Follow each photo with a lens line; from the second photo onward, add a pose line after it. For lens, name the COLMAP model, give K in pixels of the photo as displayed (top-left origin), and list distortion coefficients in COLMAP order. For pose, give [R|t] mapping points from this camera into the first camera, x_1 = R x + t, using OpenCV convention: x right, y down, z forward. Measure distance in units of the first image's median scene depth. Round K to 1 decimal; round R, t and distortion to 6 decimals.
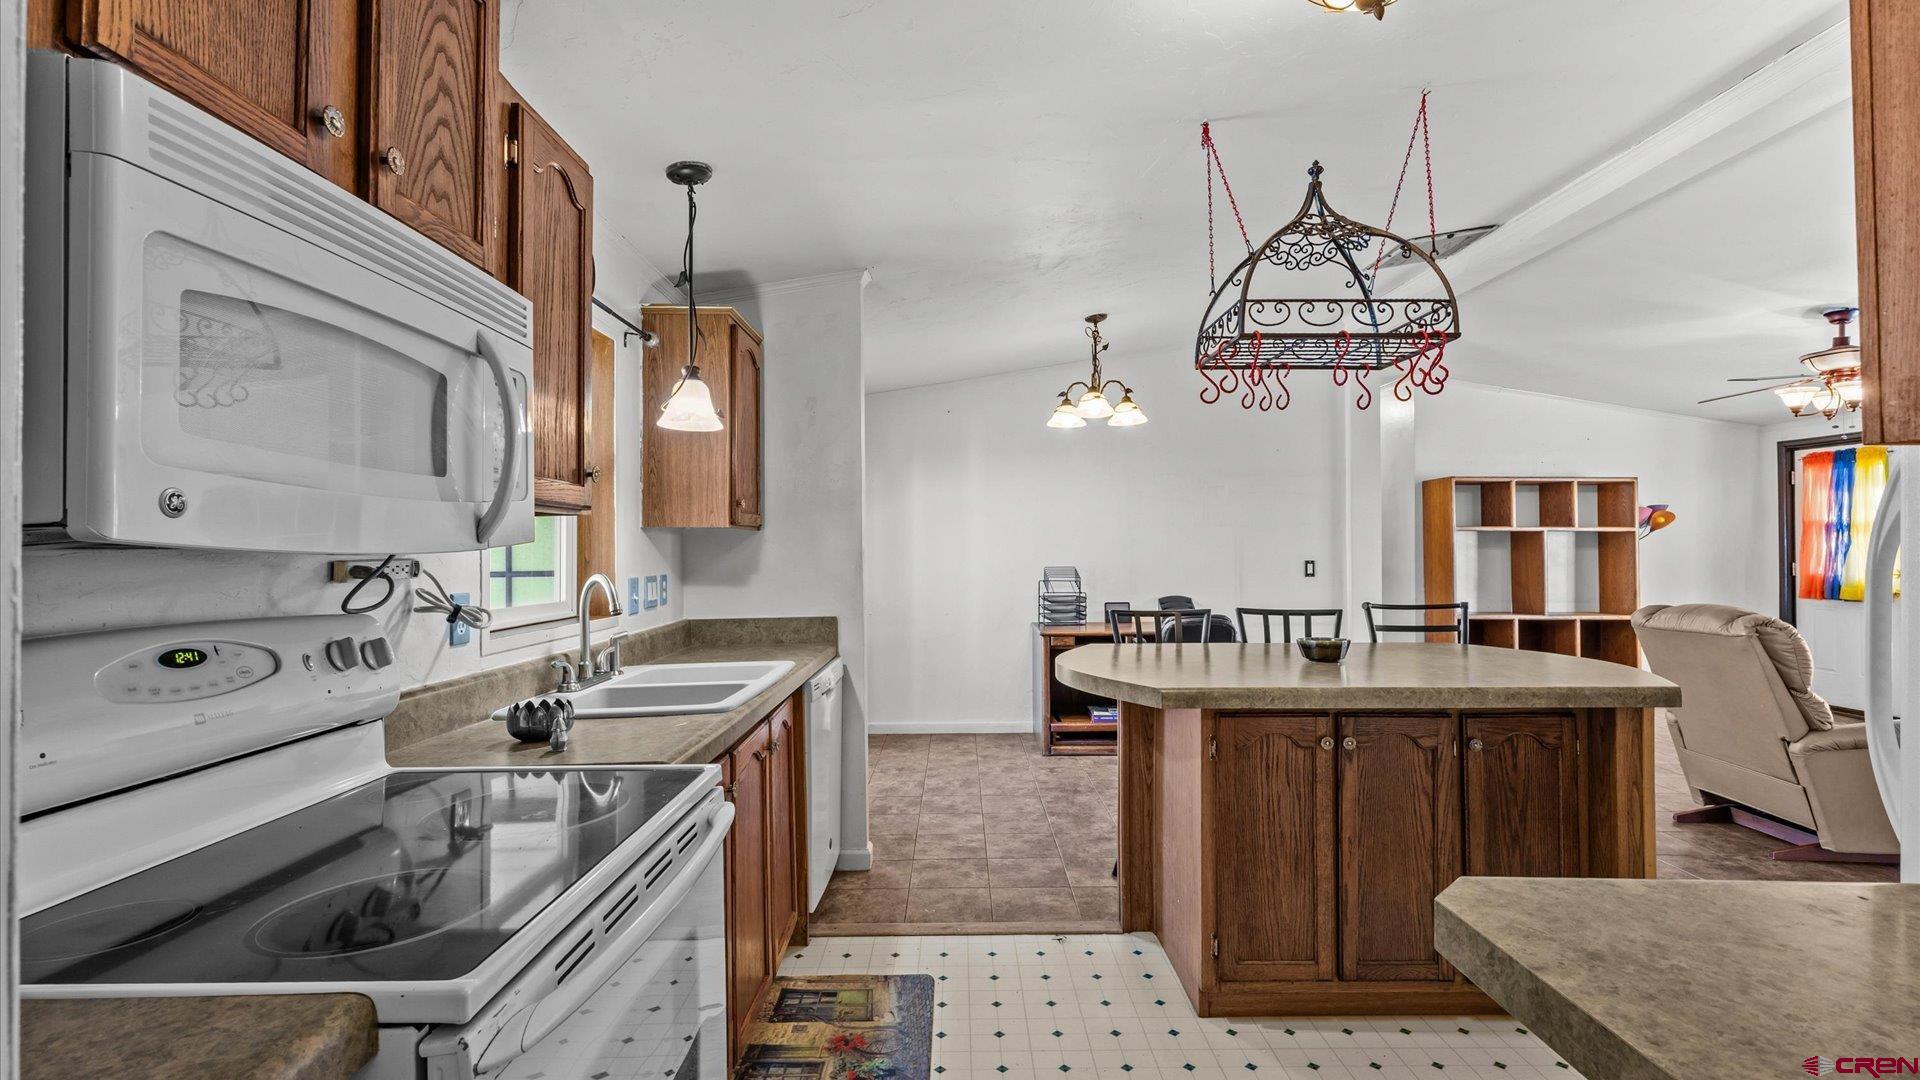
lens RADIAL K [[879.0, 0, 964.2], [0, 879.0, 531.9], [0, 0, 1]] dist [0.019461, 0.000135]
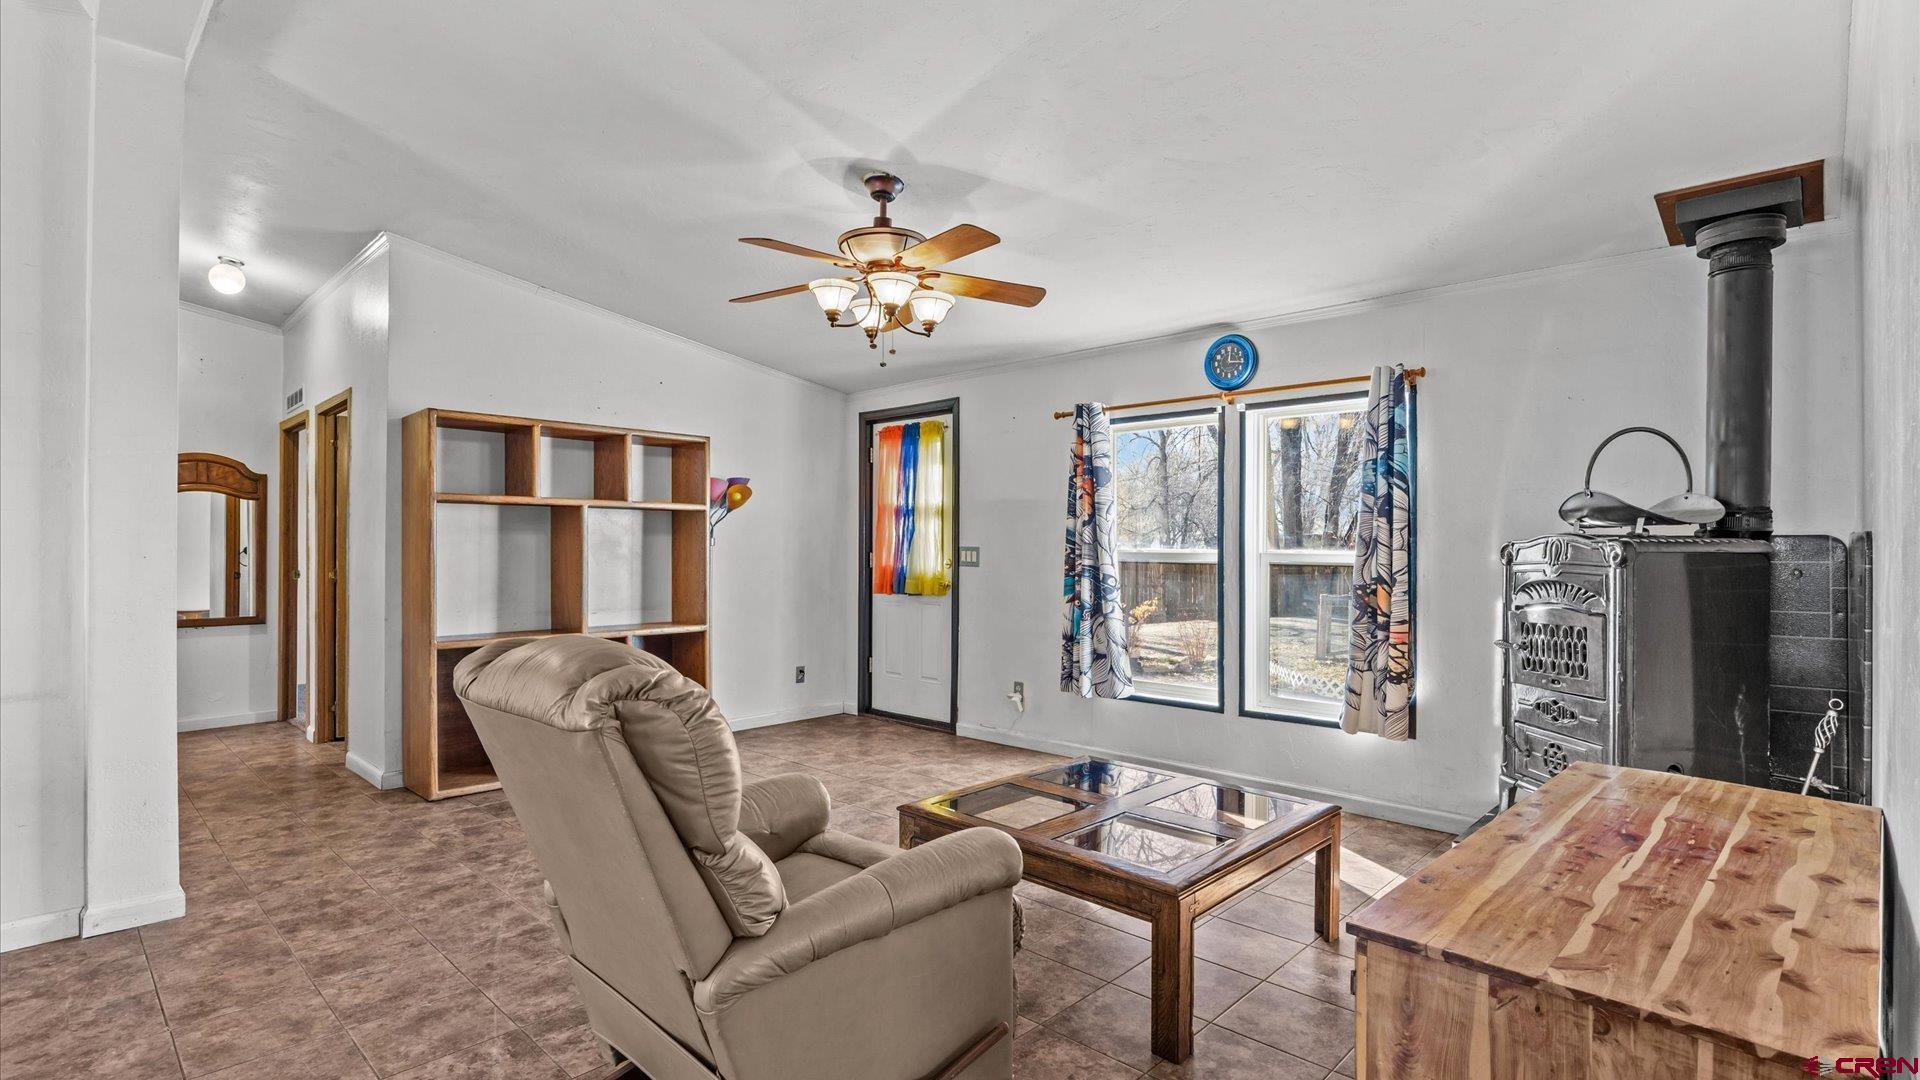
lens RADIAL K [[879.0, 0, 964.2], [0, 879.0, 531.9], [0, 0, 1]] dist [0.019461, 0.000135]
pose [[0.700039, 0.016268, 0.713920, 0.384207], [-0.014877, 0.999856, -0.008196, 0.019583], [-0.713950, -0.004883, 0.700180, 0.339666]]
